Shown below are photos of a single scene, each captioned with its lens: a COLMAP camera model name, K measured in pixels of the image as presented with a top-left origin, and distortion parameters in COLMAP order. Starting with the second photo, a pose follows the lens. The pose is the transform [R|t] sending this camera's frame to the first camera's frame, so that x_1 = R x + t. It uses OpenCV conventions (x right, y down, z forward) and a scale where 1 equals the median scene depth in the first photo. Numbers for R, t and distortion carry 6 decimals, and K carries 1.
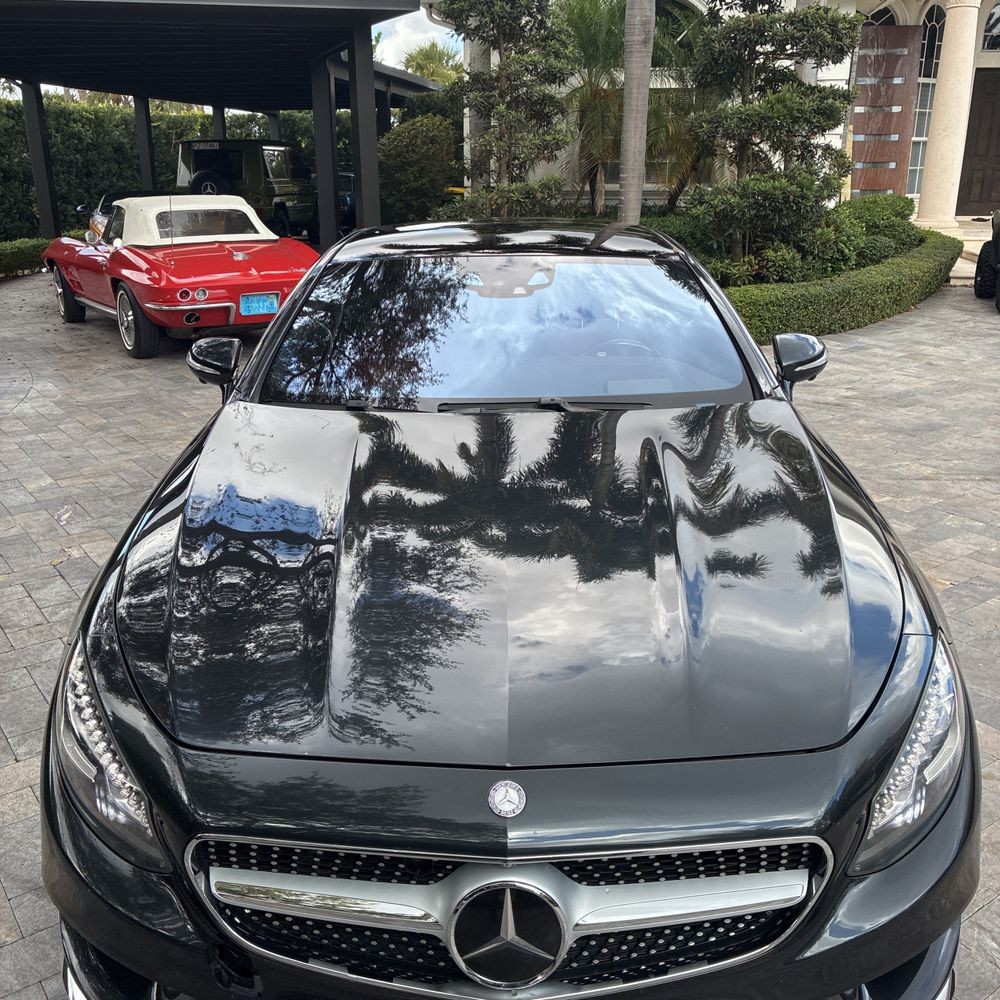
lens RADIAL K [[1012.0, 0, 501.9], [0, 1012.0, 499.9], [0, 0, 1]] dist [0.022150, 0.000000]
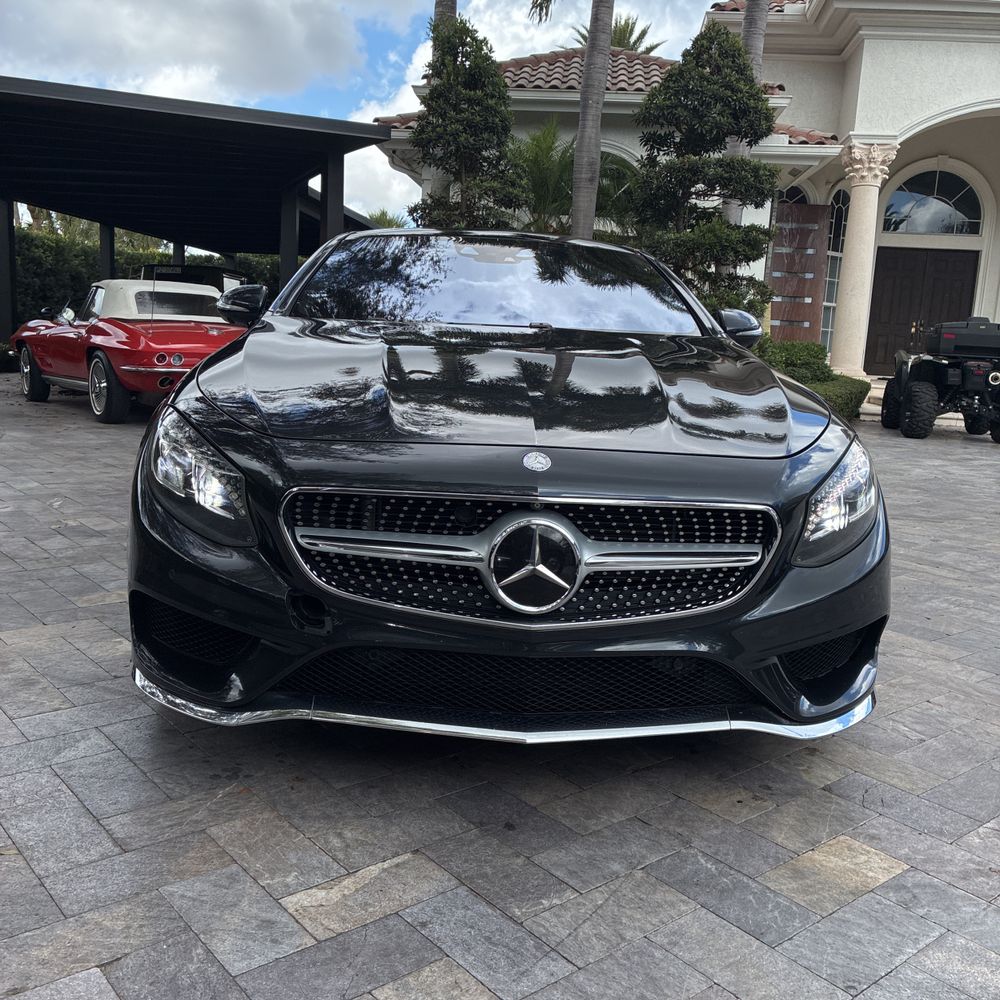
lens RADIAL K [[1012.0, 0, 509.2], [0, 1012.0, 515.8], [0, 0, 1]] dist [0.022150, 0.000000]
pose [[0.996189, 0.041932, 0.076481, -0.022677], [-0.030119, 0.988297, -0.149541, 0.099000], [-0.081857, 0.146668, 0.985793, -0.047541]]
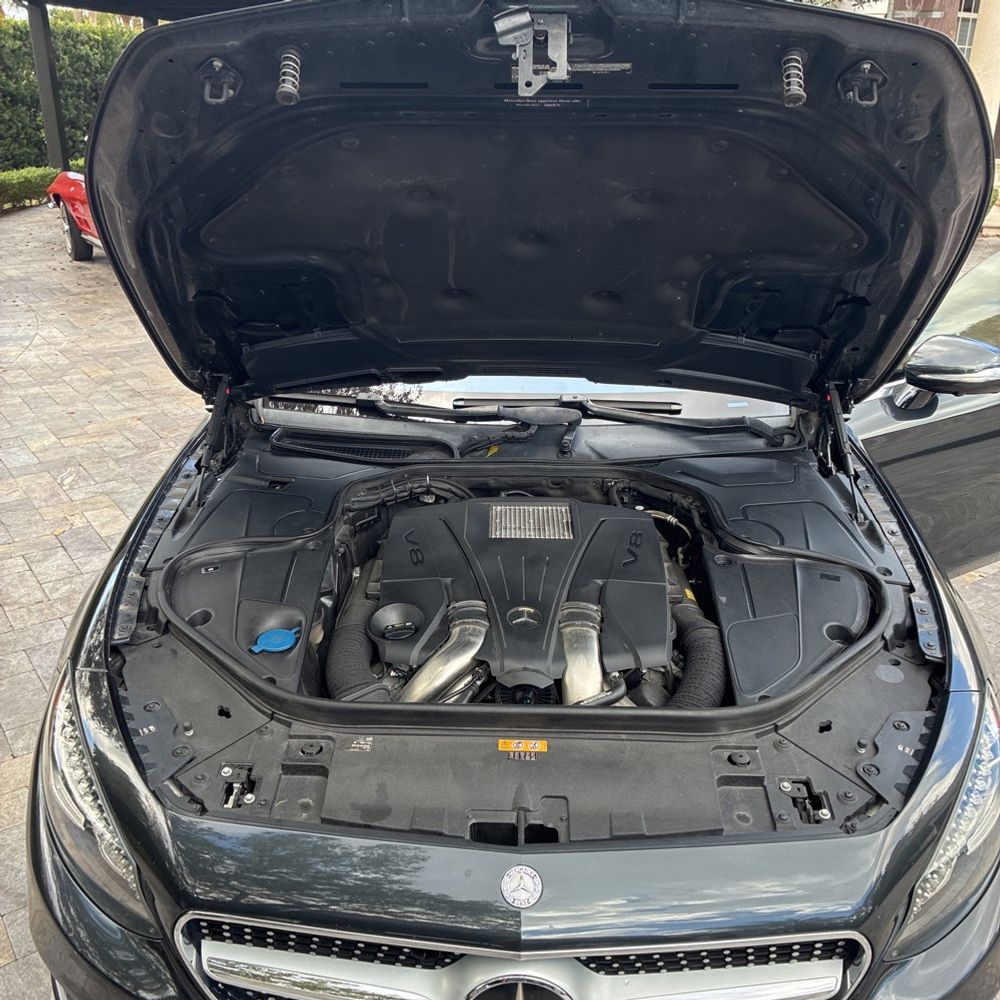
lens RADIAL K [[1012.0, 0, 502.3], [0, 1012.0, 498.3], [0, 0, 1]] dist [0.022150, 0.000000]
pose [[0.999745, 0.020157, -0.010179, -0.001728], [-0.019471, 0.997795, 0.063453, -0.020678], [0.011436, -0.063238, 0.997933, 0.017364]]
